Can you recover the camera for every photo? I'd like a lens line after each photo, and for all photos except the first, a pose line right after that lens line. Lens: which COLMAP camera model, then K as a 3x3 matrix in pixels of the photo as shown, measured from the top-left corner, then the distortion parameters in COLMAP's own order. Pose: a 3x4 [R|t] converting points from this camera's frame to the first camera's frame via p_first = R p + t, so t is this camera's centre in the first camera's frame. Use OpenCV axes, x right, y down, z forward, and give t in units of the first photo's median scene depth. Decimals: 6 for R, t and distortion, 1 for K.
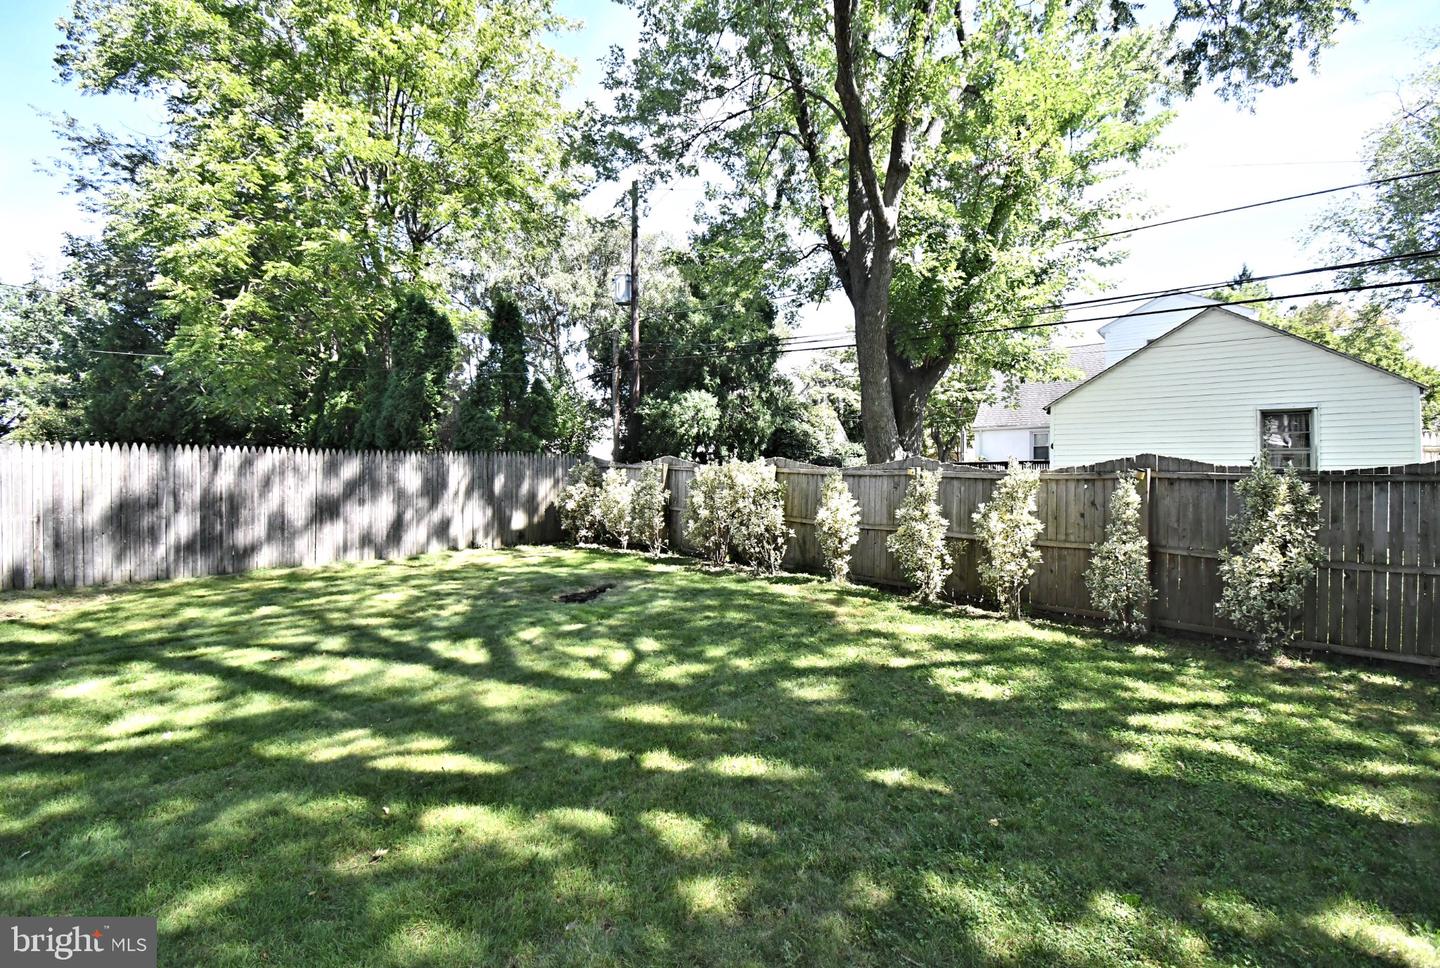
lens RADIAL K [[658.2, 0, 723.2], [0, 658.2, 482.1], [0, 0, 1]] dist [-0.040111, -0.000440]
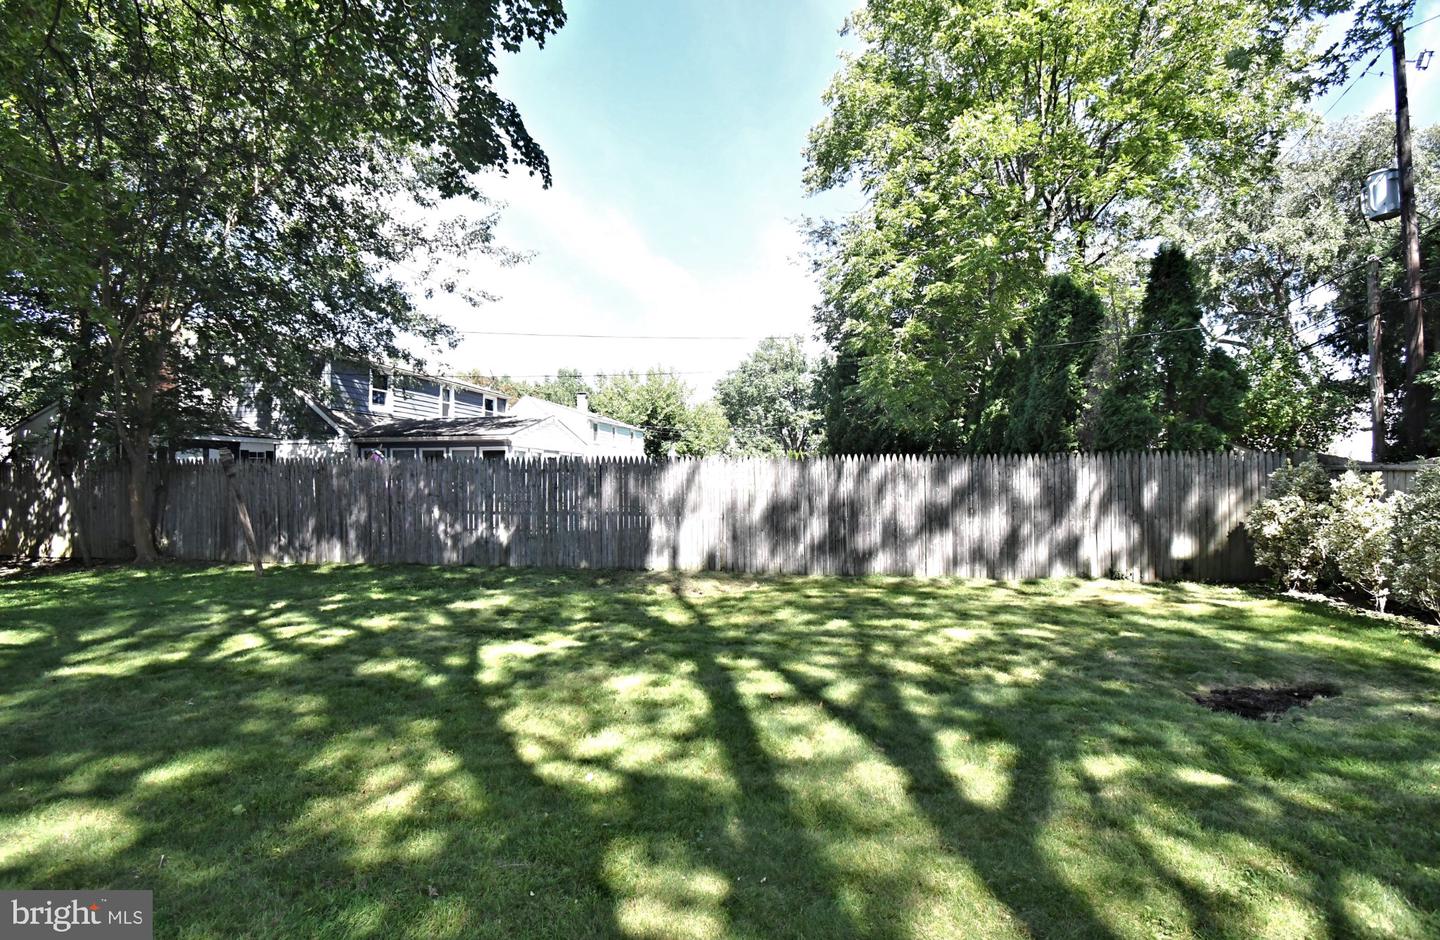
lens RADIAL K [[647.2, 0, 720.0], [0, 647.2, 470.0], [0, 0, 1]] dist [0.028231, -0.030383]
pose [[0.564266, -0.015165, -0.825454, -0.010319], [-0.011624, 0.999586, -0.026311, -0.000160], [0.825511, 0.024442, 0.563857, 0.204710]]
